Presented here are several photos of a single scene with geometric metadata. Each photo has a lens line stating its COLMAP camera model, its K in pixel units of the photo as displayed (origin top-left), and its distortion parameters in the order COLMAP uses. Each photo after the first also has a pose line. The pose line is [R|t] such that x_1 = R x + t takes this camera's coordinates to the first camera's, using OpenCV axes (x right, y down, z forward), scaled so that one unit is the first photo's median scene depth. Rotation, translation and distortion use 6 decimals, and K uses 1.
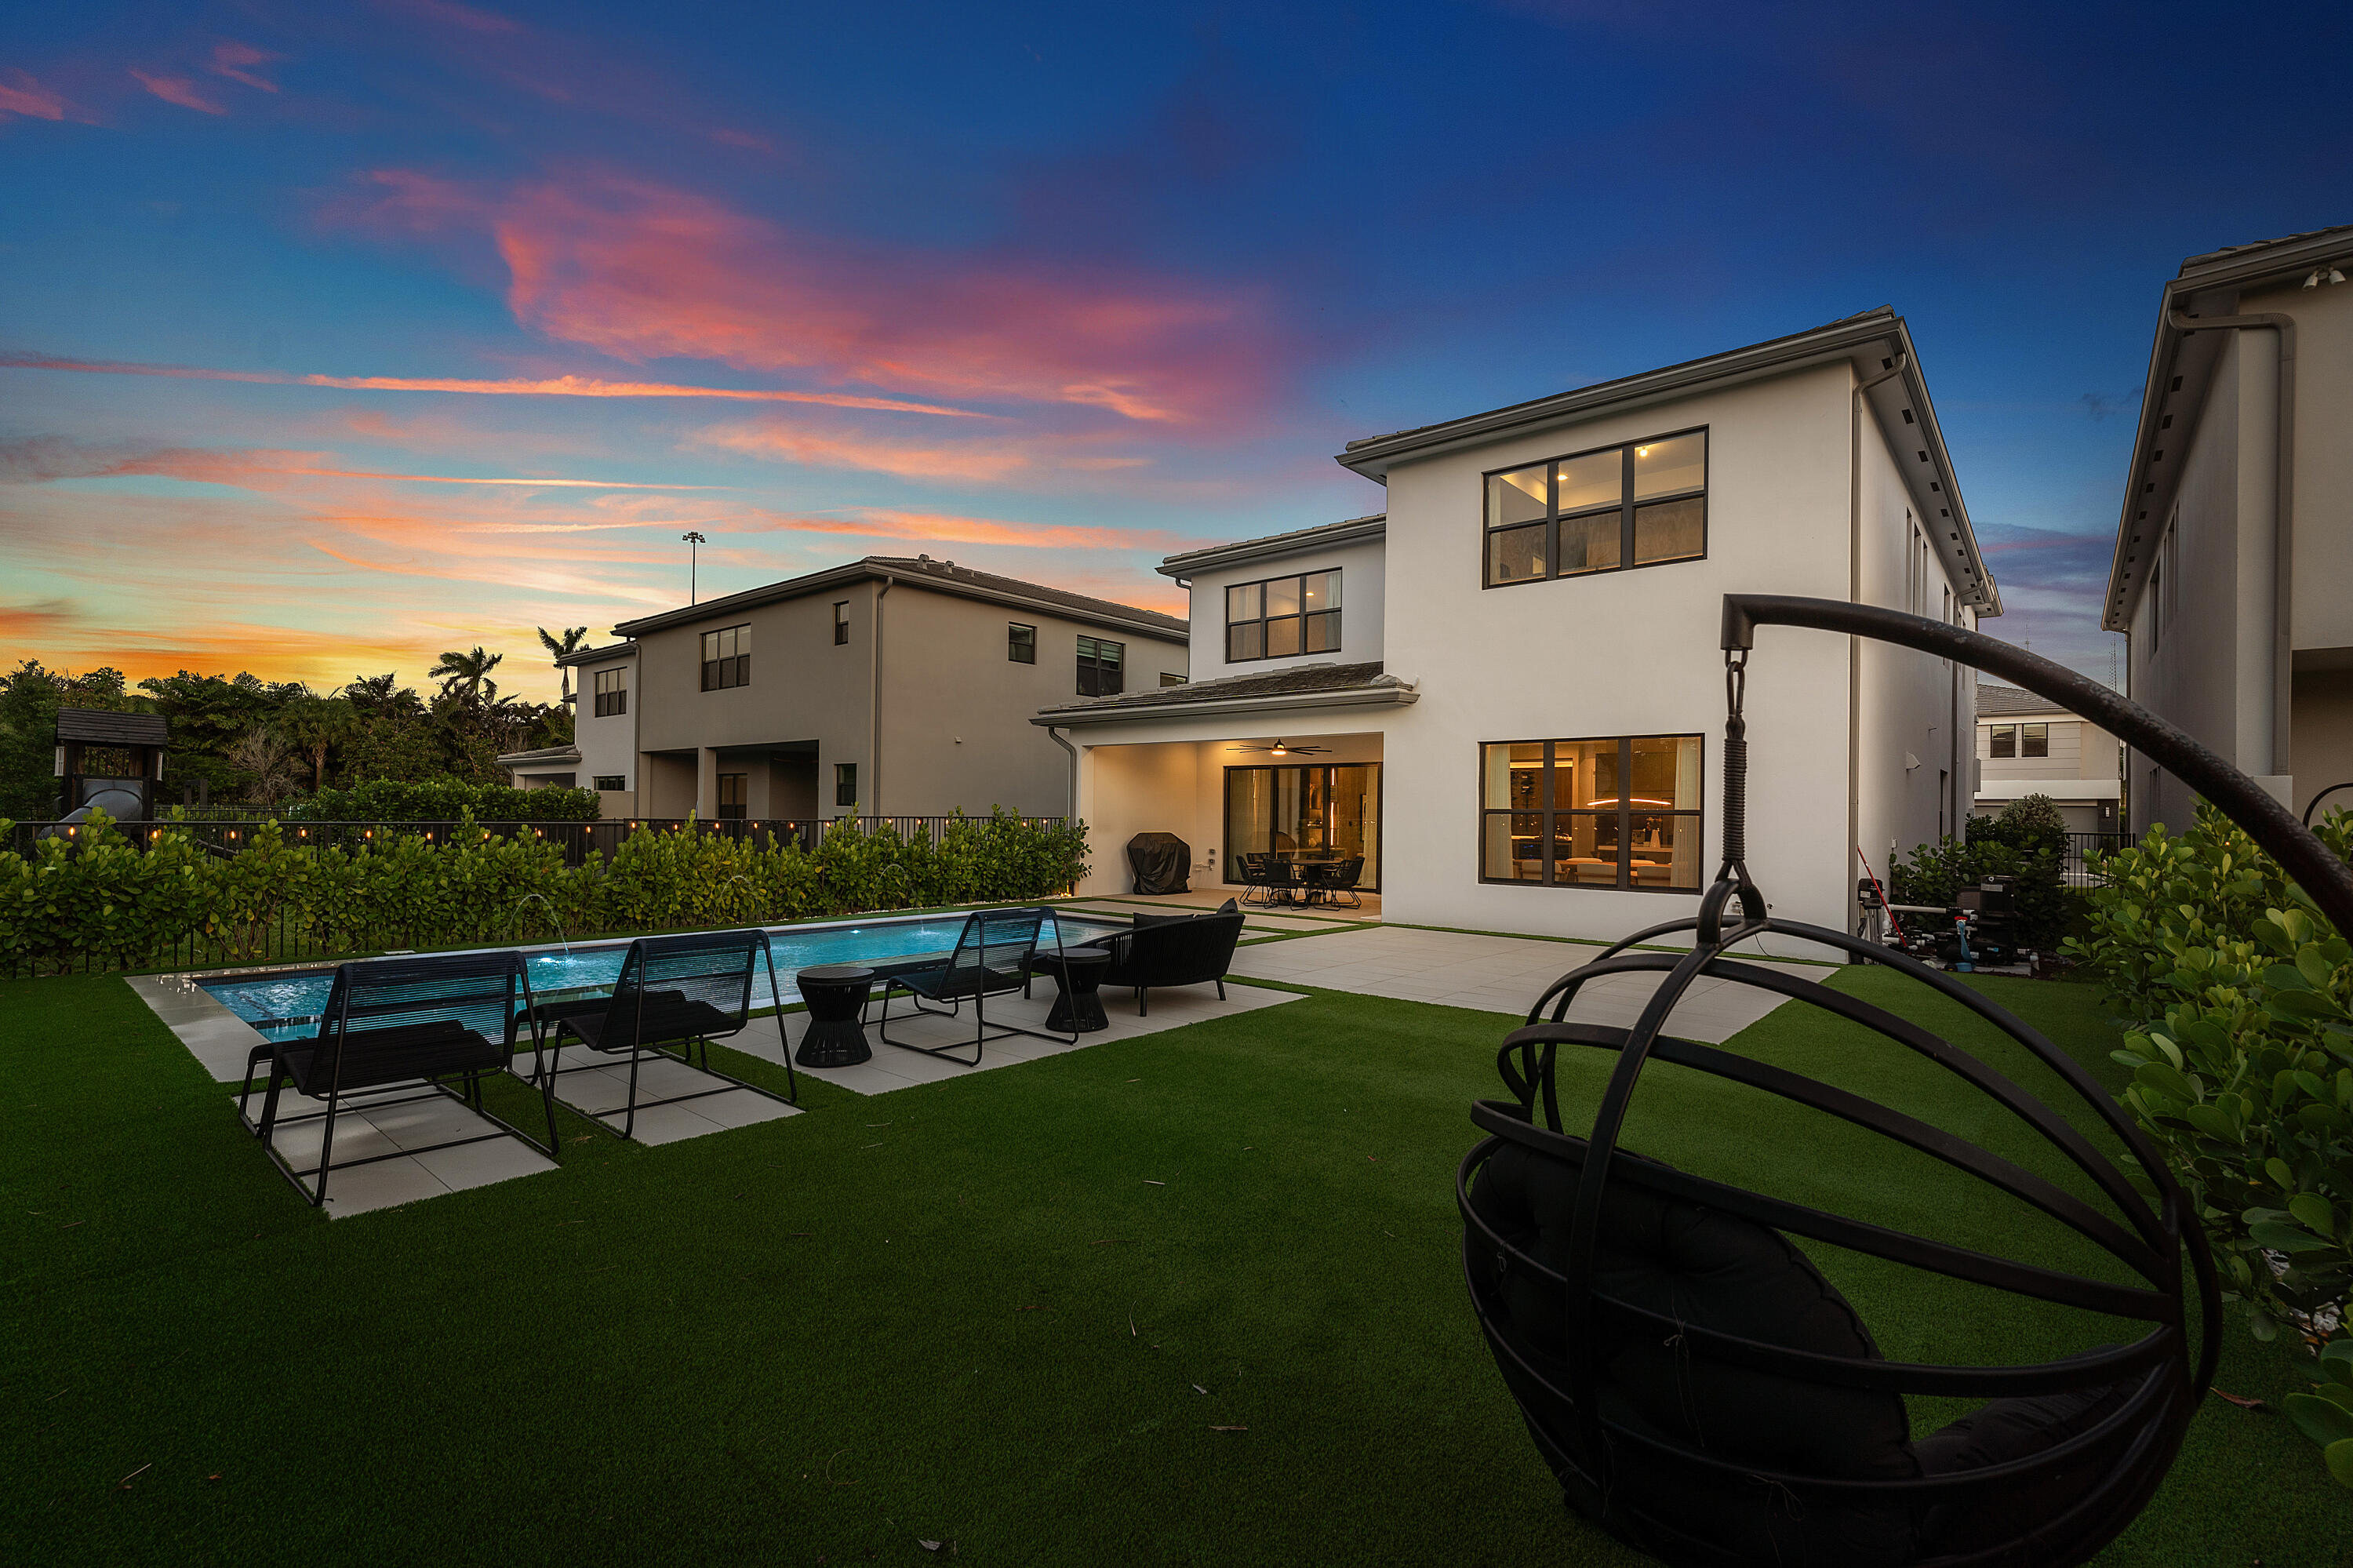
lens RADIAL K [[1023.3, 0, 1182.7], [0, 1023.3, 796.6], [0, 0, 1]] dist [-0.000157, -0.000004]
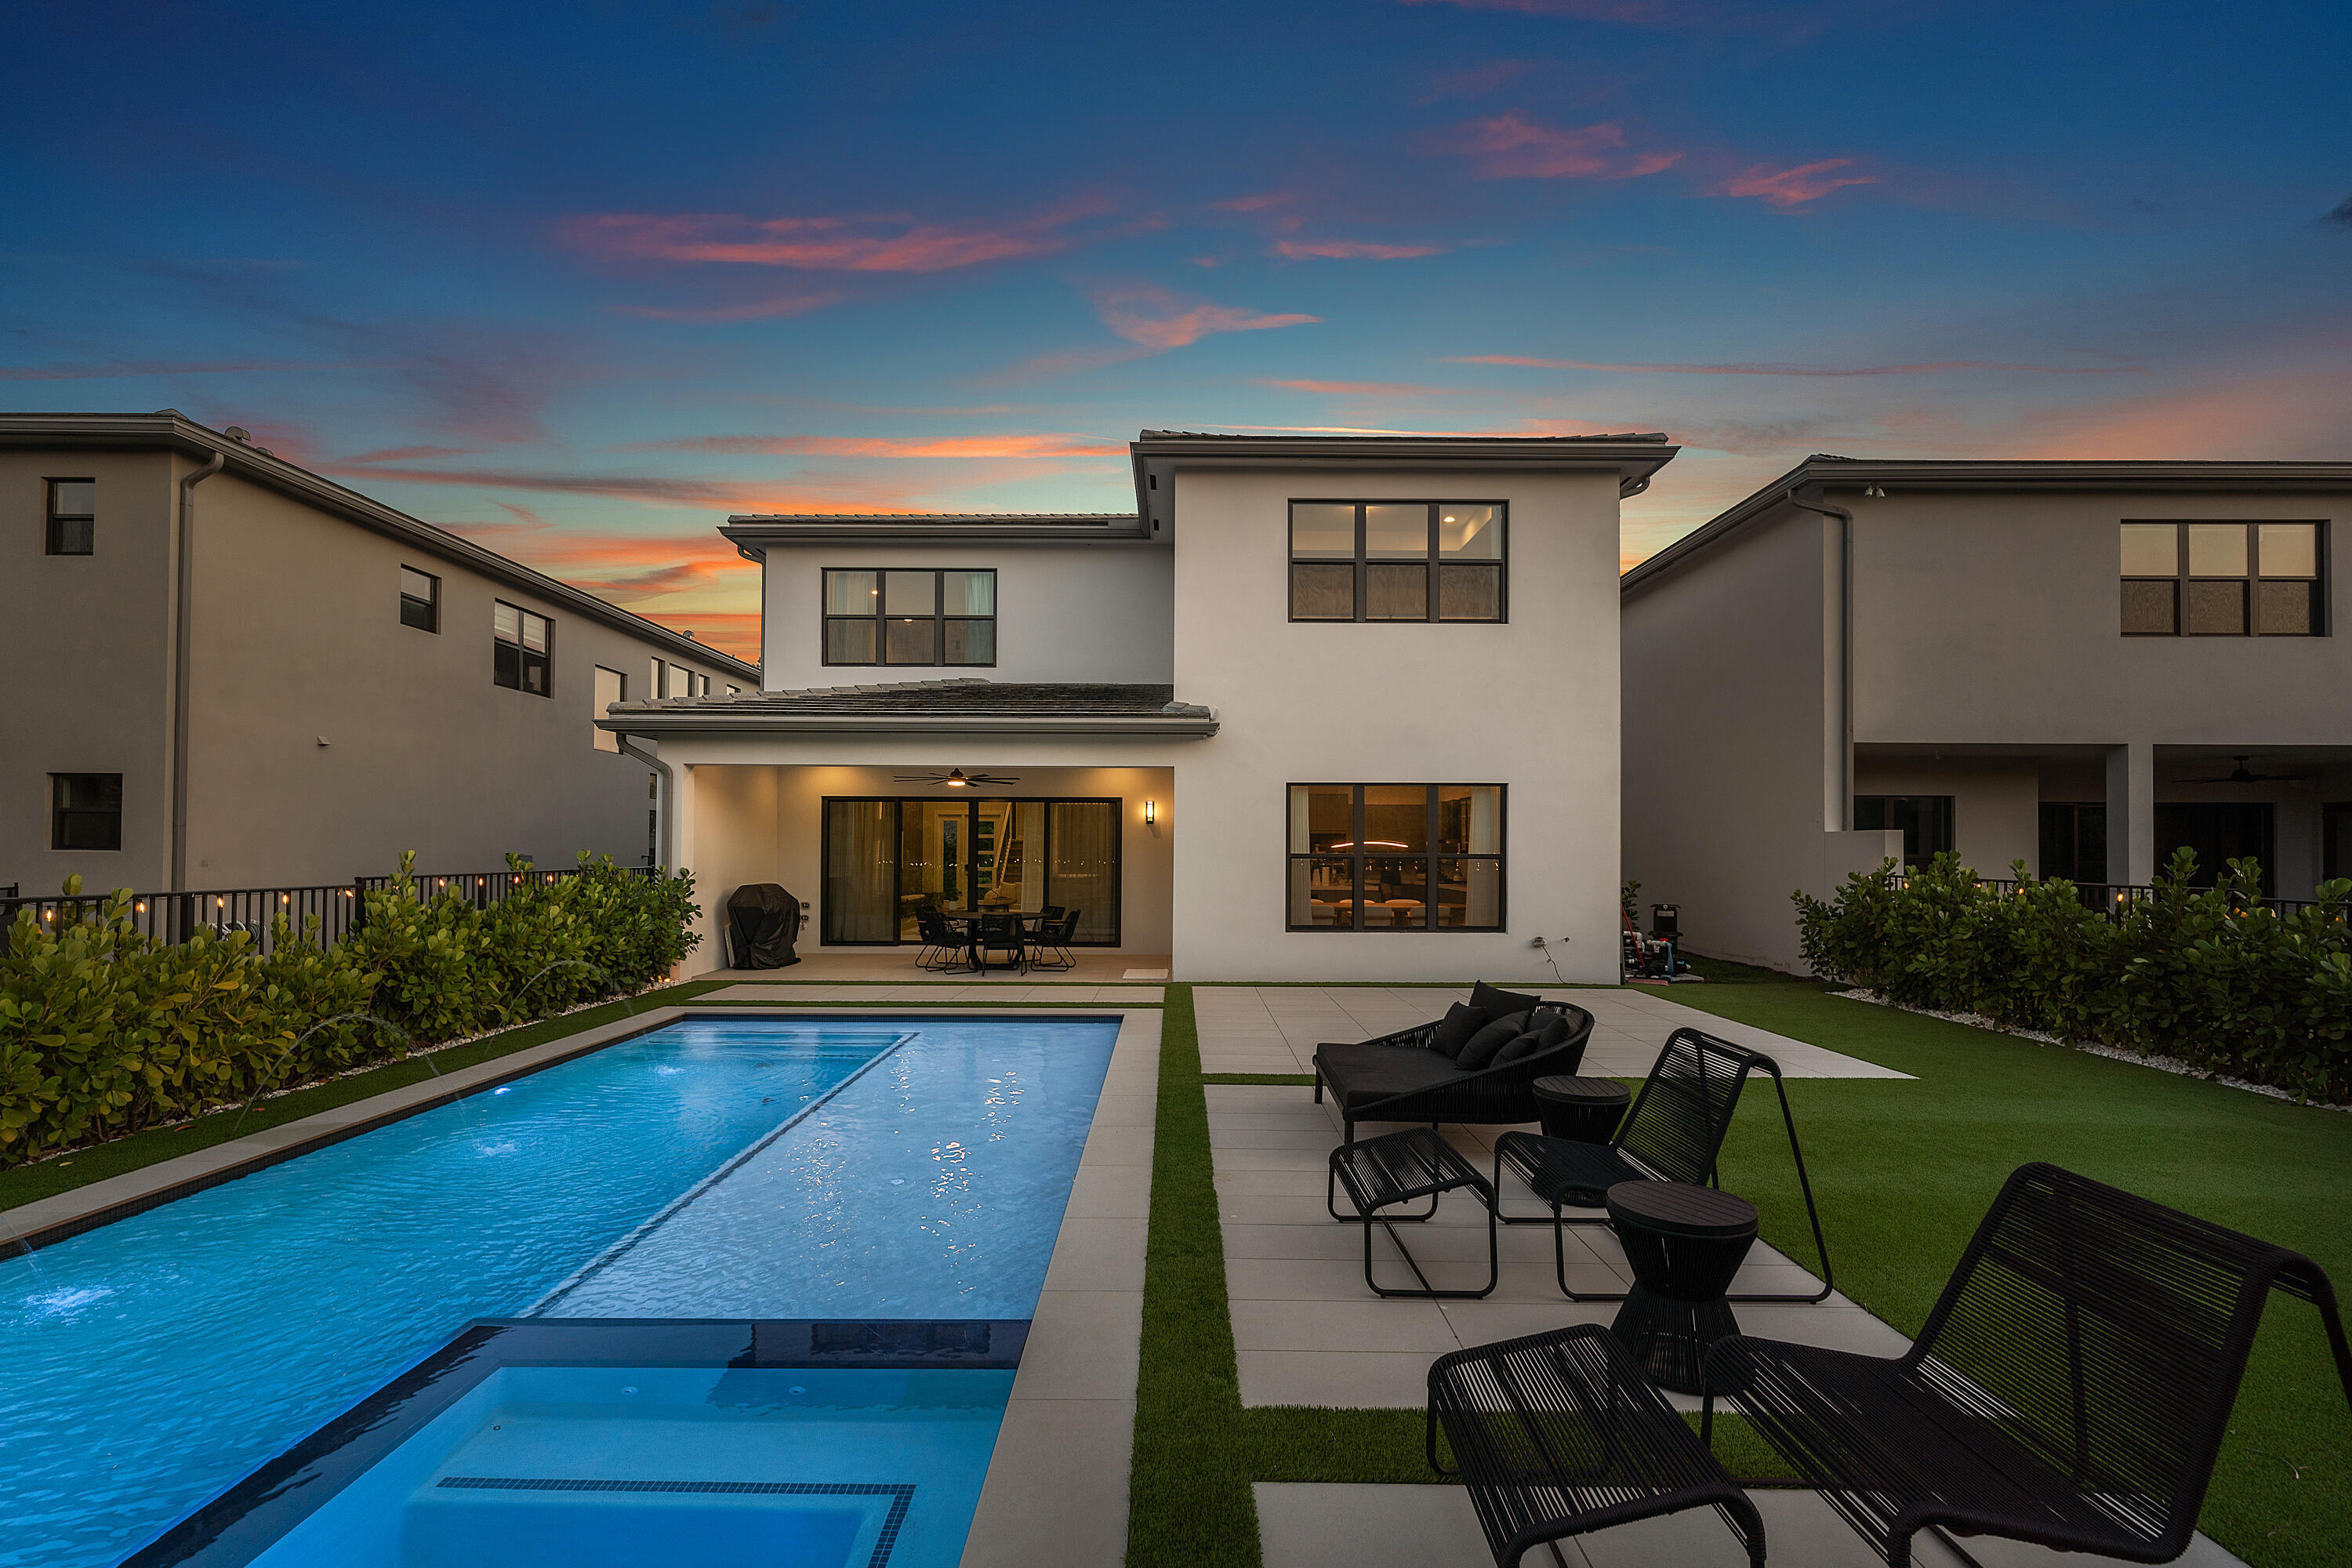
lens RADIAL K [[1028.7, 0, 1178.5], [0, 1028.7, 830.0], [0, 0, 1]] dist [-0.002289, -0.000012]
pose [[0.765211, 0.002905, 0.643773, -0.302728], [-0.005883, 0.999980, 0.002480, -0.008716], [-0.643753, -0.005685, 0.765212, 0.255539]]
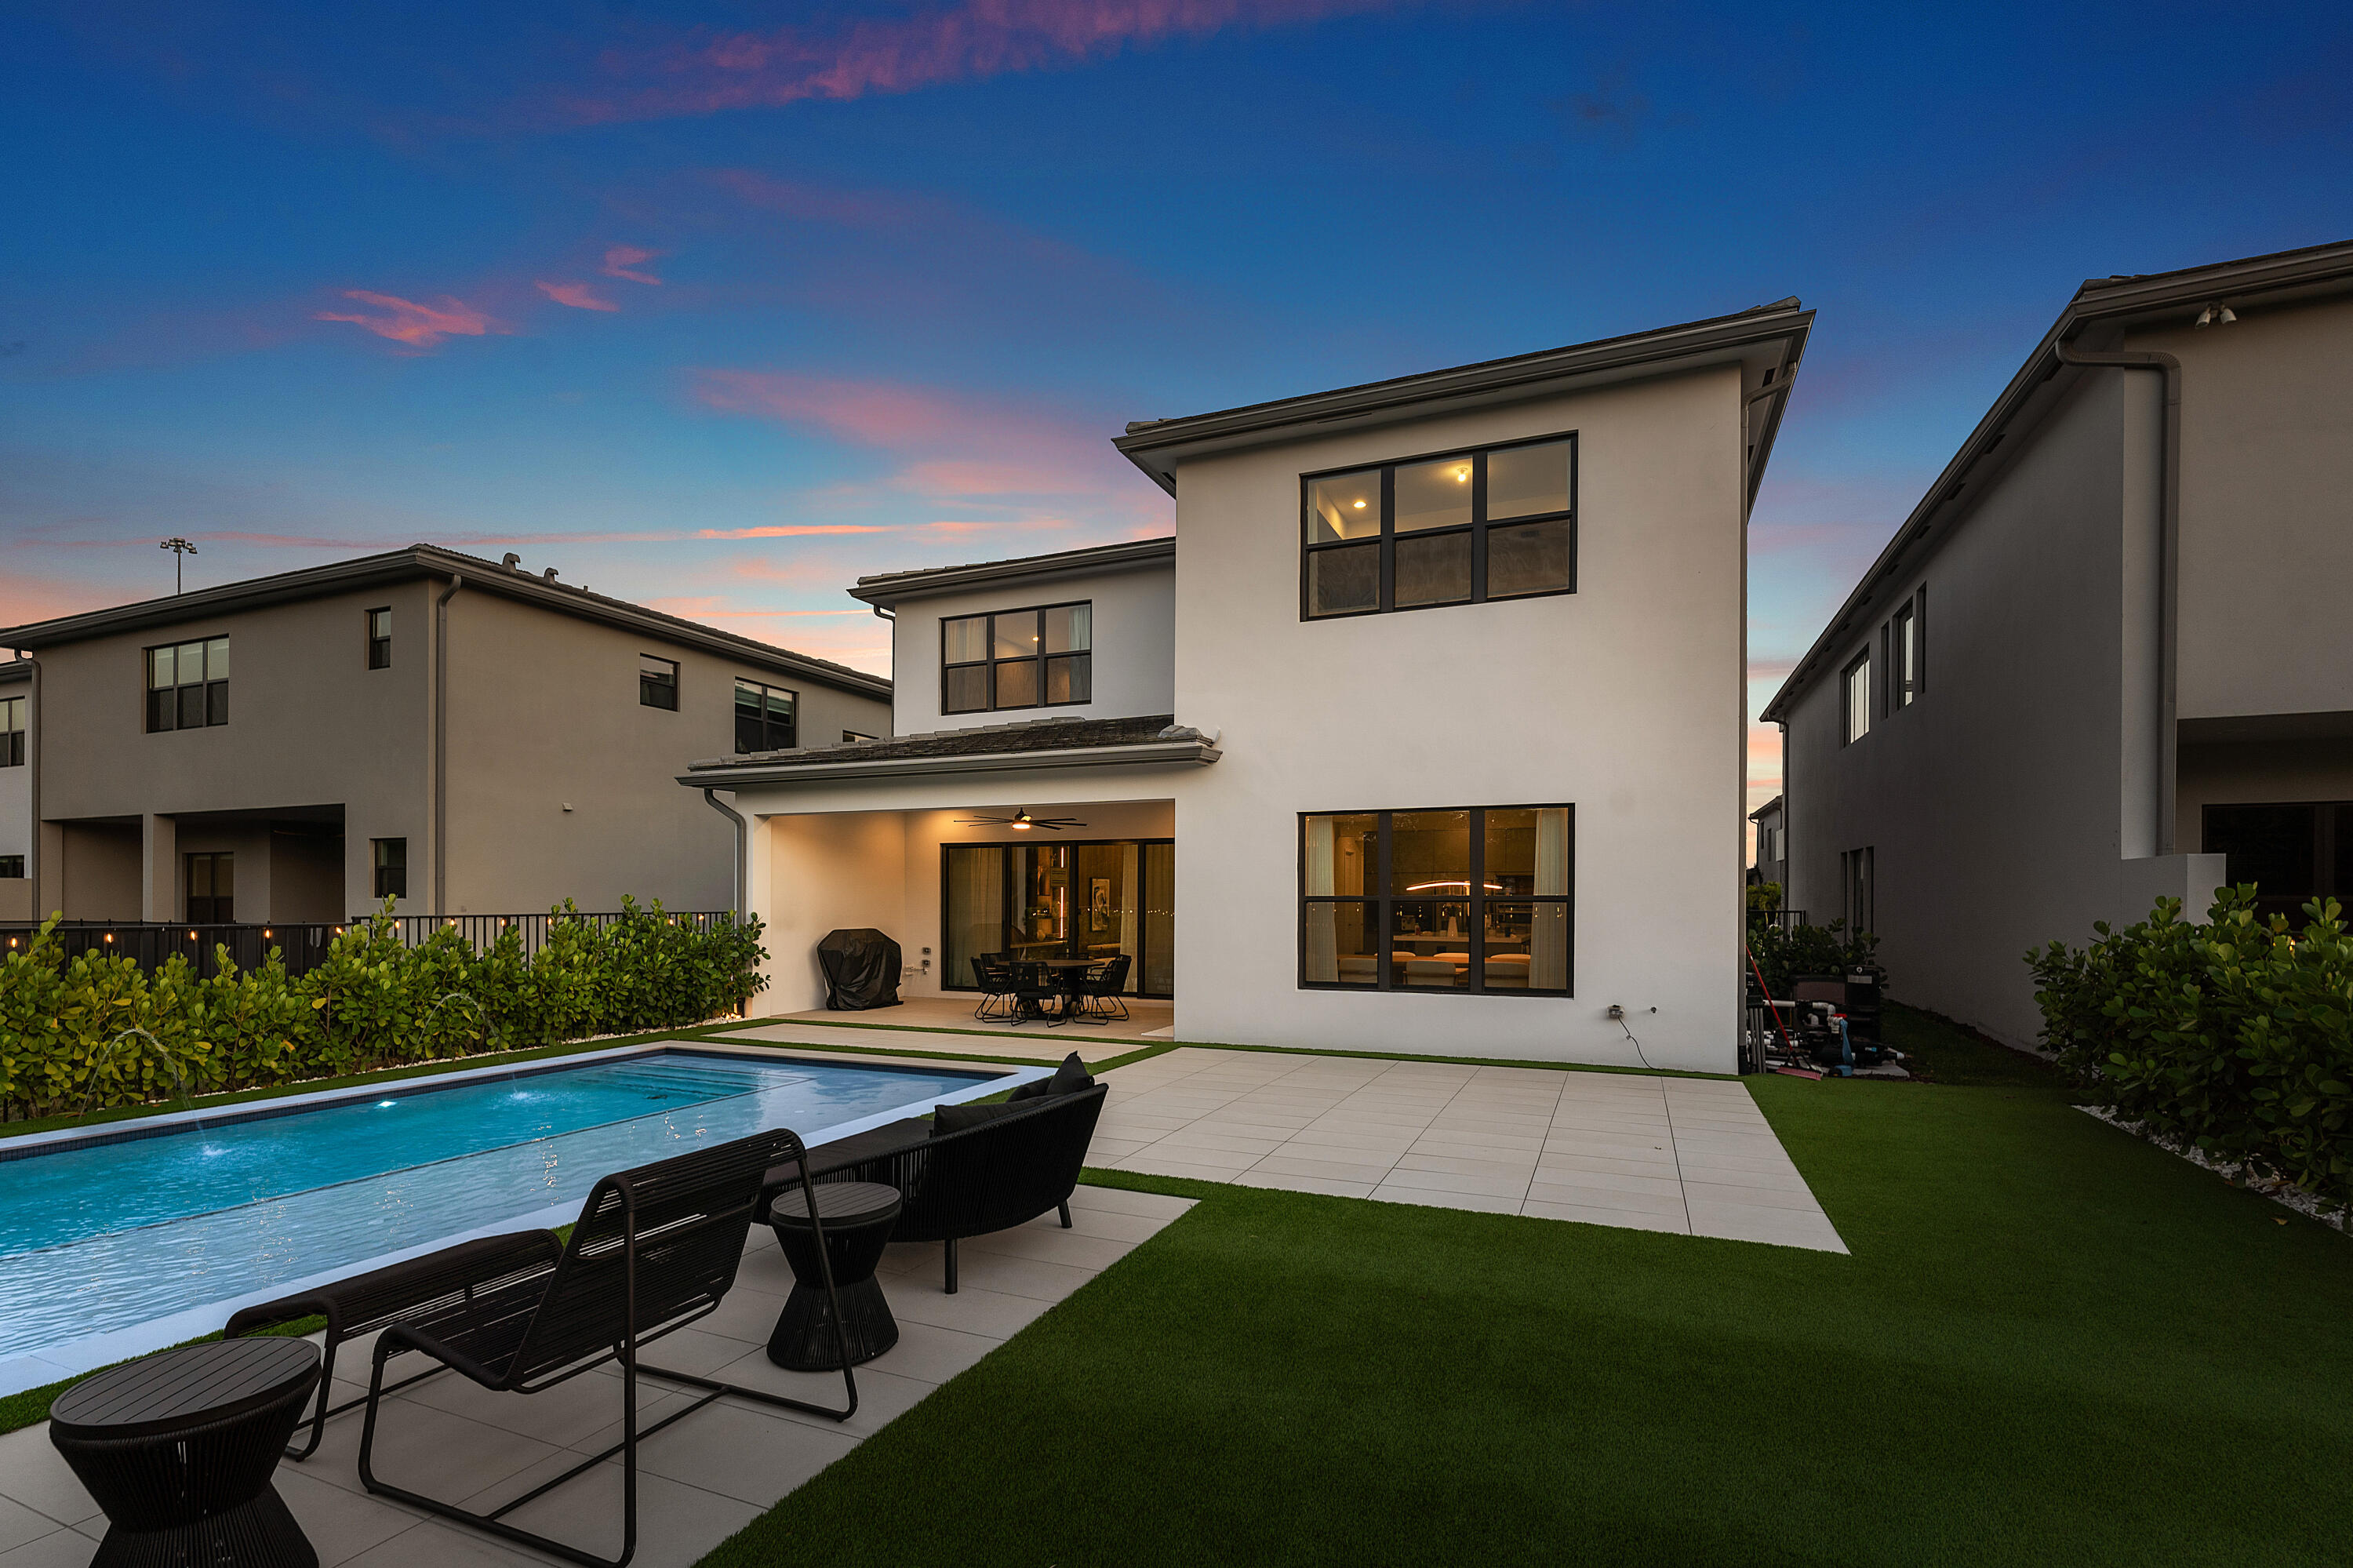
lens RADIAL K [[1063.2, 0, 1173.5], [0, 1063.2, 891.5], [0, 0, 1]] dist [-0.000612, 0.000012]
pose [[0.955179, -0.009396, 0.295881, -0.037784], [0.005908, 0.999902, 0.012679, -0.002044], [-0.295971, -0.010363, 0.955141, 0.178115]]
